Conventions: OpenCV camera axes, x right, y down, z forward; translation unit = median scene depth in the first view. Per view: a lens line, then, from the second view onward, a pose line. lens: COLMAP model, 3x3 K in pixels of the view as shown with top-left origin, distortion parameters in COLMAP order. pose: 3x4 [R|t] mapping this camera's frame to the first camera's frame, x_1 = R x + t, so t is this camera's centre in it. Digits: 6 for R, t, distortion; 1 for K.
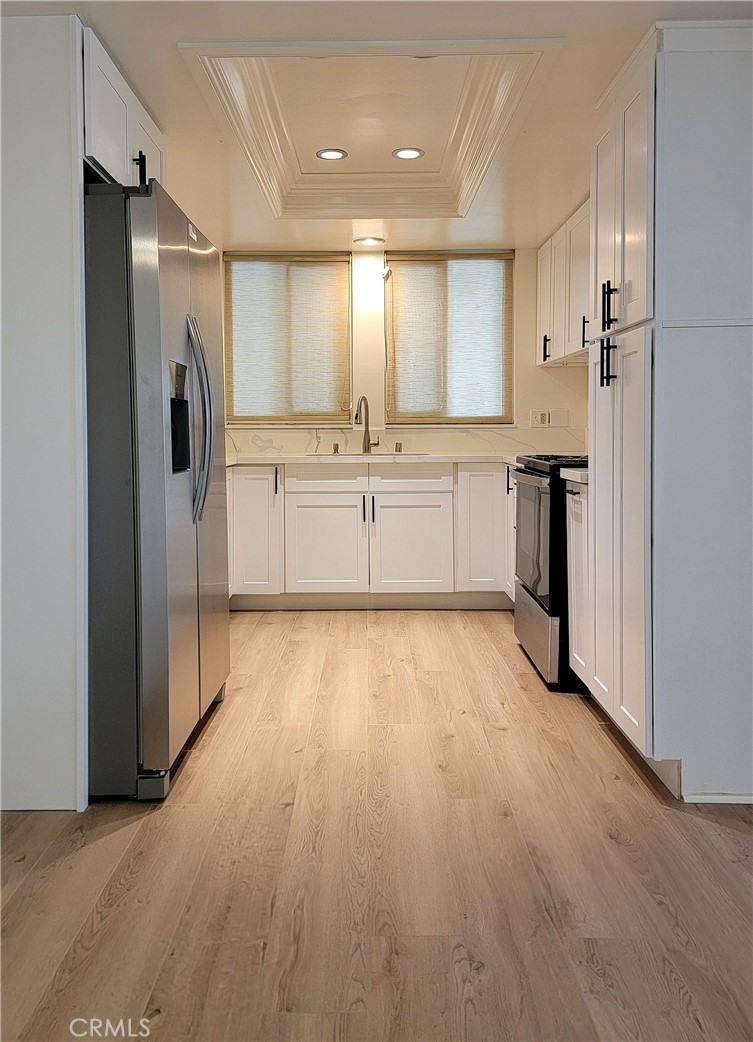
lens RADIAL K [[795.2, 0, 347.2], [0, 795.2, 459.3], [0, 0, 1]] dist [0.104544, -0.067223]
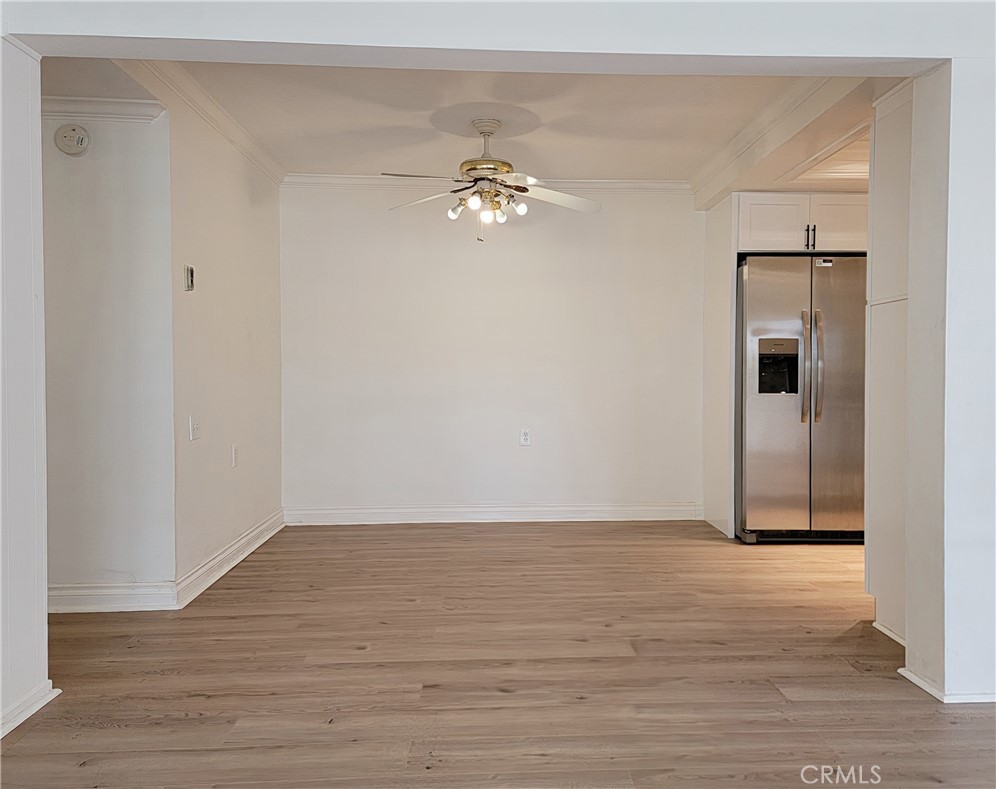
lens RADIAL K [[756.4, 0, 534.9], [0, 756.4, 390.1], [0, 0, 1]] dist [0.057576, -0.000030]
pose [[0.085612, 0.033361, -0.995770, 1.025772], [-0.037682, 0.998833, 0.030224, -0.015881], [0.995616, 0.034935, 0.086769, 0.149454]]
